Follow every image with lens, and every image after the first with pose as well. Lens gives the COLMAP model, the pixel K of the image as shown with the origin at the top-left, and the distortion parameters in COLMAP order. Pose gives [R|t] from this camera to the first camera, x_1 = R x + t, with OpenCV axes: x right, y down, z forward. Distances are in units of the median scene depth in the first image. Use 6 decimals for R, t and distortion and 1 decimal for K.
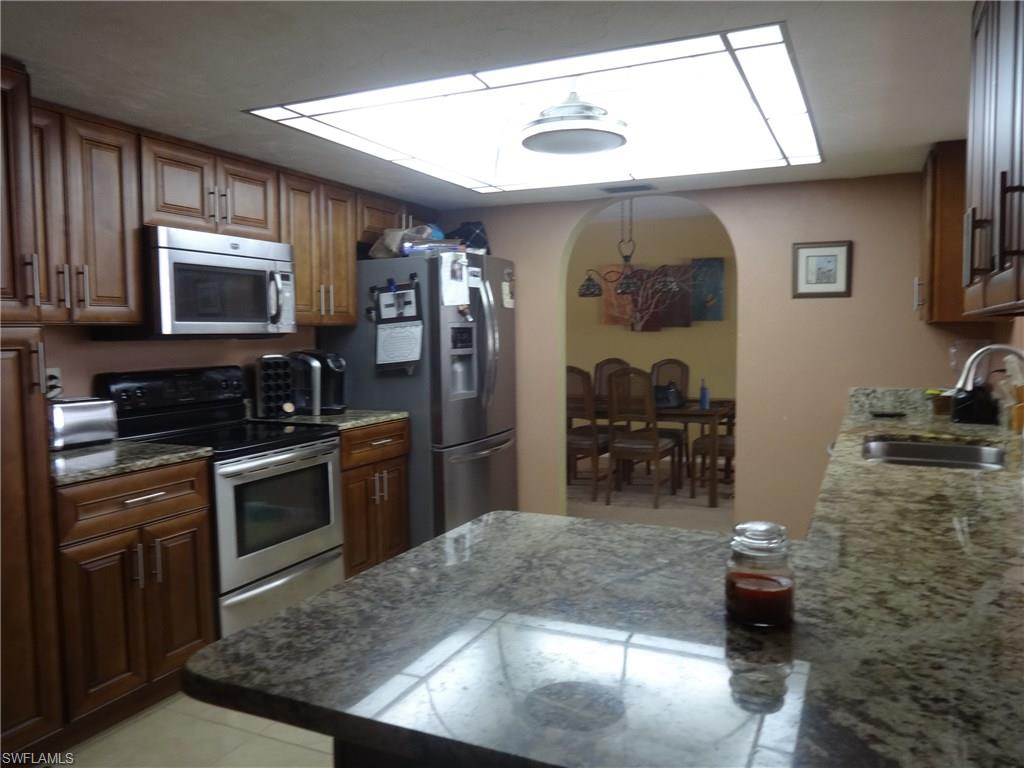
lens RADIAL K [[774.3, 0, 517.6], [0, 774.3, 388.4], [0, 0, 1]] dist [-0.007148, 0.003206]
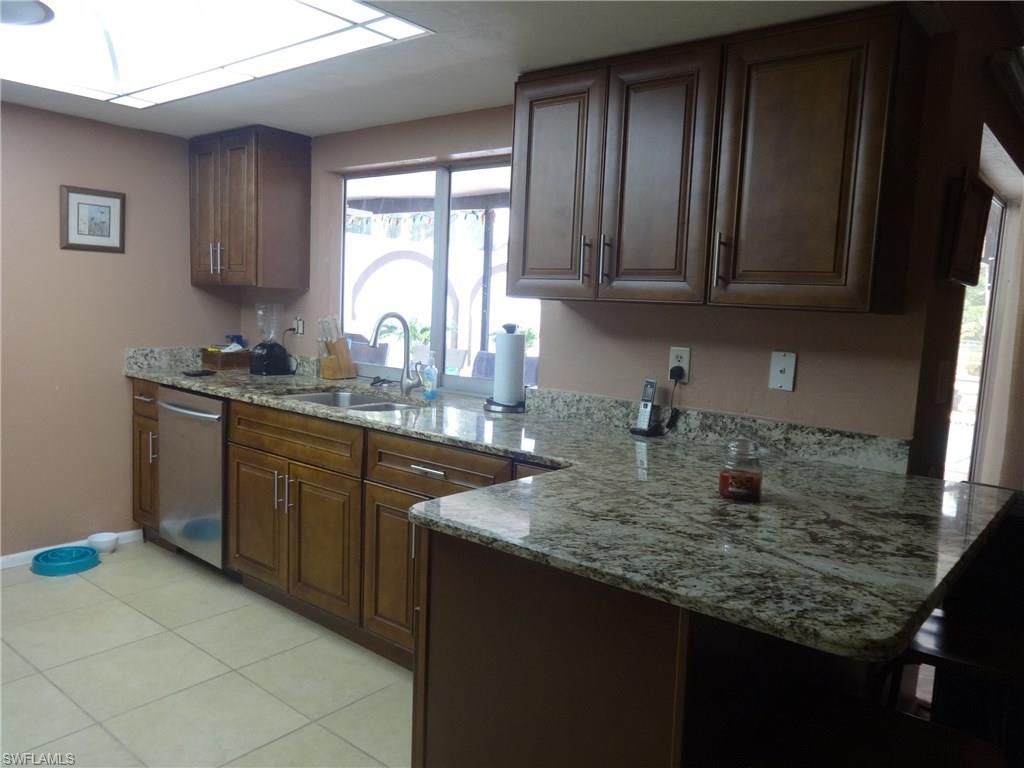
lens RADIAL K [[774.3, 0, 517.6], [0, 774.3, 388.4], [0, 0, 1]] dist [-0.007148, 0.003206]
pose [[0.259727, -0.093692, 0.961126, -0.410267], [0.028251, 0.995594, 0.089417, -0.026700], [-0.965269, 0.003929, 0.261229, 0.314705]]
